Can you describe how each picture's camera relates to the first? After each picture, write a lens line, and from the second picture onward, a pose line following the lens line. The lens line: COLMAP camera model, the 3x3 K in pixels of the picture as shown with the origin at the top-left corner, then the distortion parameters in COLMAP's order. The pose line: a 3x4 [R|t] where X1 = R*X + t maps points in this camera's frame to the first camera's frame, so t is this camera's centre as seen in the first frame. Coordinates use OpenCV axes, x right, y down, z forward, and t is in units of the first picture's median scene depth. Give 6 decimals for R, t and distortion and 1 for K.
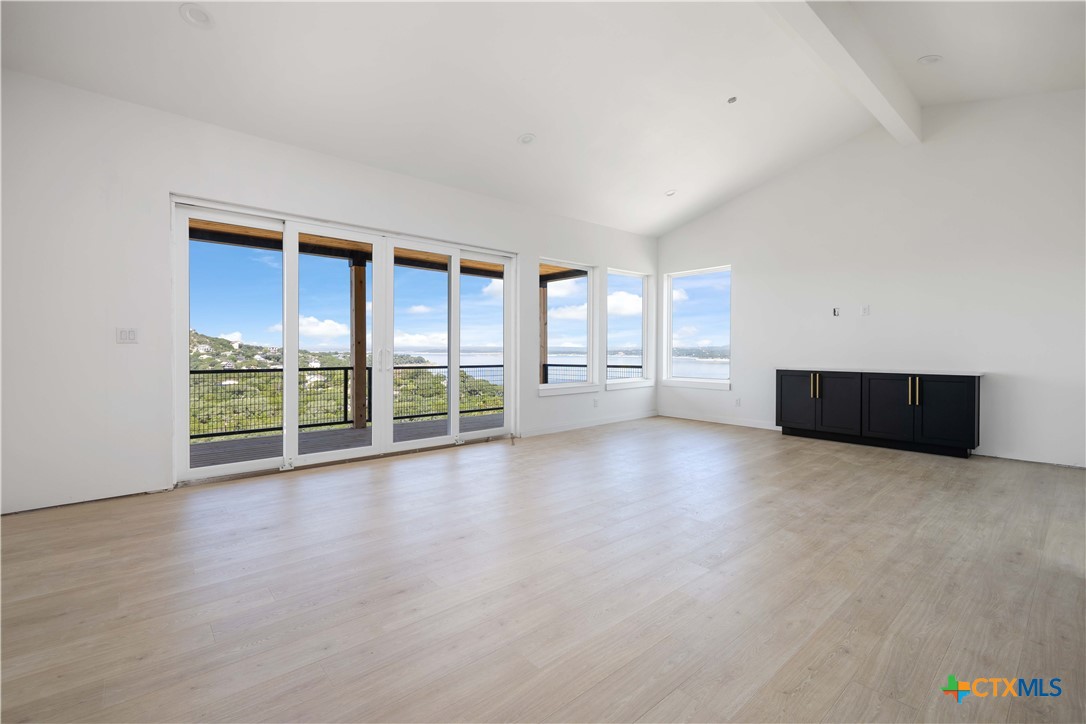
lens RADIAL K [[467.5, 0, 544.3], [0, 467.5, 356.6], [0, 0, 1]] dist [0.002098, -0.000145]
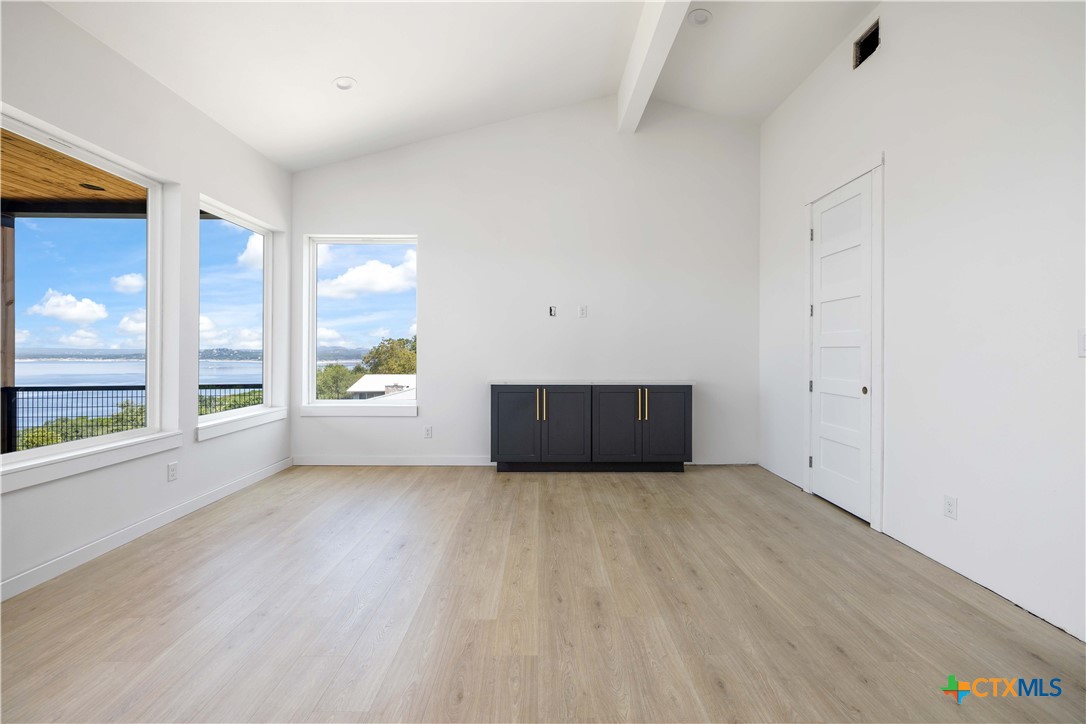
lens RADIAL K [[467.5, 0, 546.8], [0, 467.5, 350.6], [0, 0, 1]] dist [0.002098, -0.000145]
pose [[0.655717, 0.005297, 0.754988, 0.003145], [0.009107, 0.999847, -0.014925, -0.013667], [-0.754952, 0.016663, 0.655569, 0.467291]]
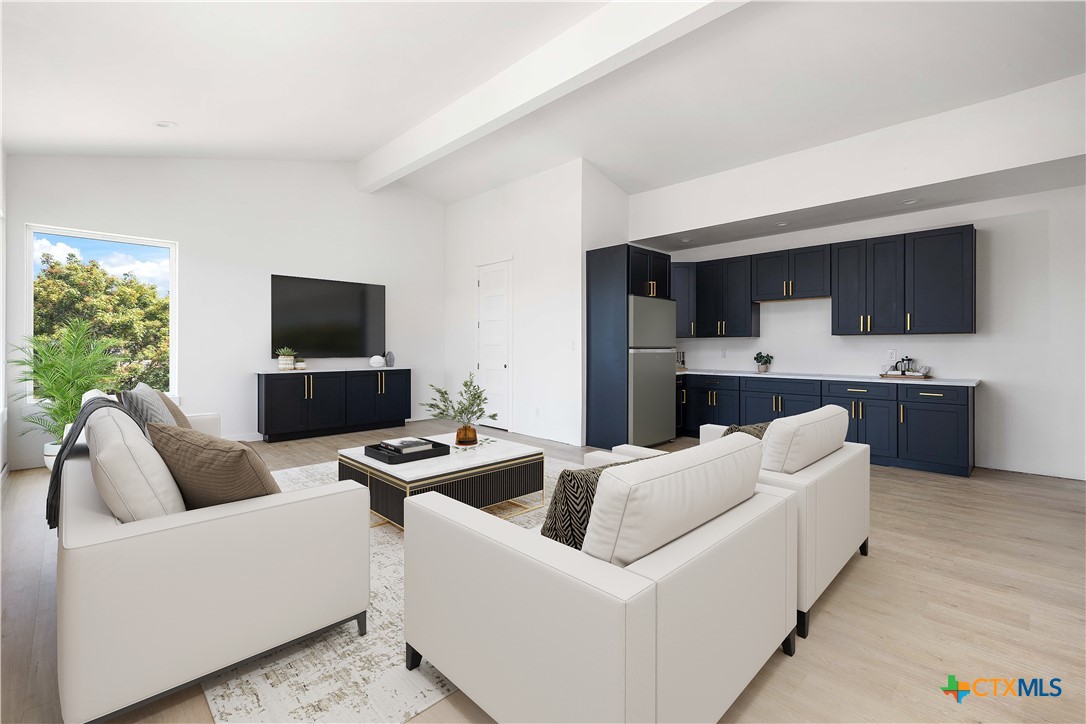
lens RADIAL K [[467.5, 0, 545.7], [0, 467.5, 356.6], [0, 0, 1]] dist [0.002098, -0.000145]
pose [[-0.037546, -0.007082, 0.999270, -0.451644], [0.017672, 0.999814, 0.007750, -0.002388], [-0.999139, 0.017950, -0.037414, 0.490188]]
